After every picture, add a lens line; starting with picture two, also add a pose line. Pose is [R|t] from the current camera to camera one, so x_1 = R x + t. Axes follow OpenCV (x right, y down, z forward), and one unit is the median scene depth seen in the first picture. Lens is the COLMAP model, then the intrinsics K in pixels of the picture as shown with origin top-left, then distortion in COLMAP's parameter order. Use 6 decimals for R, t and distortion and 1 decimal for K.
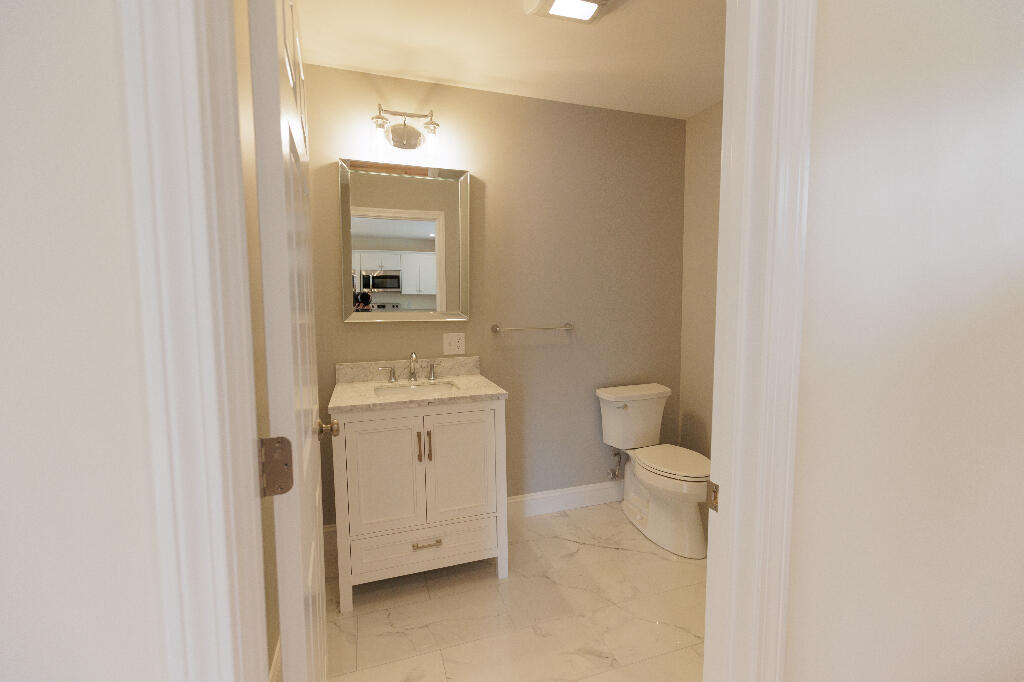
lens RADIAL K [[460.1, 0, 512.0], [0, 460.1, 341.0], [0, 0, 1]] dist [0.002053, 0.000052]
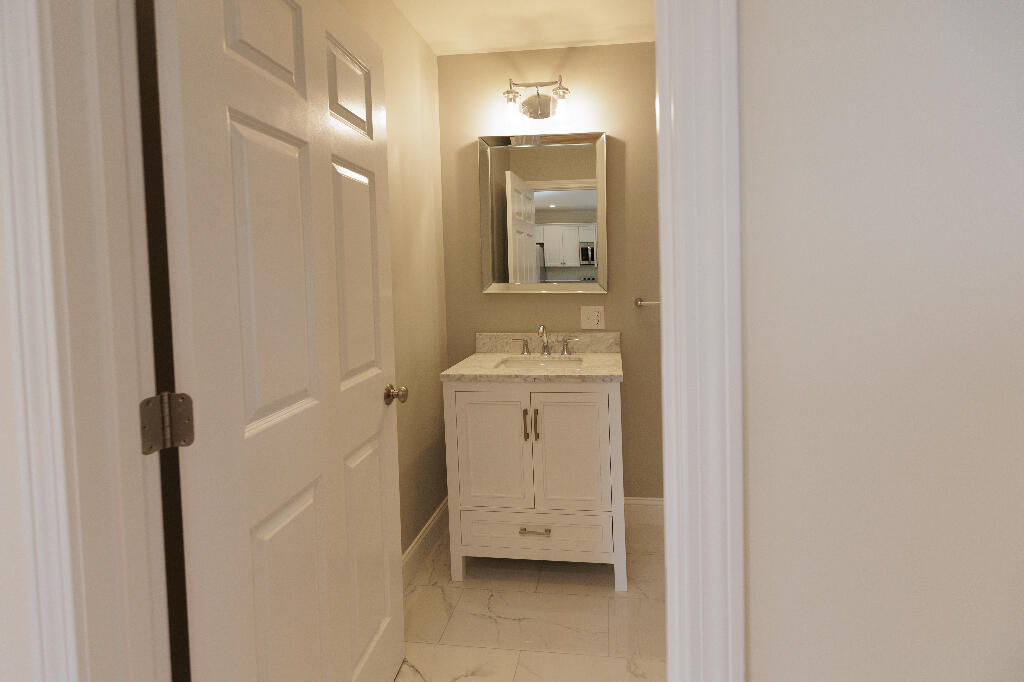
lens RADIAL K [[478.9, 0, 514.1], [0, 478.9, 291.8], [0, 0, 1]] dist [0.001346, 0.000121]
pose [[0.901817, 0.009488, -0.432015, 0.177656], [-0.029866, 0.998737, -0.040409, -0.003285], [0.431086, 0.049344, 0.900961, 0.073309]]
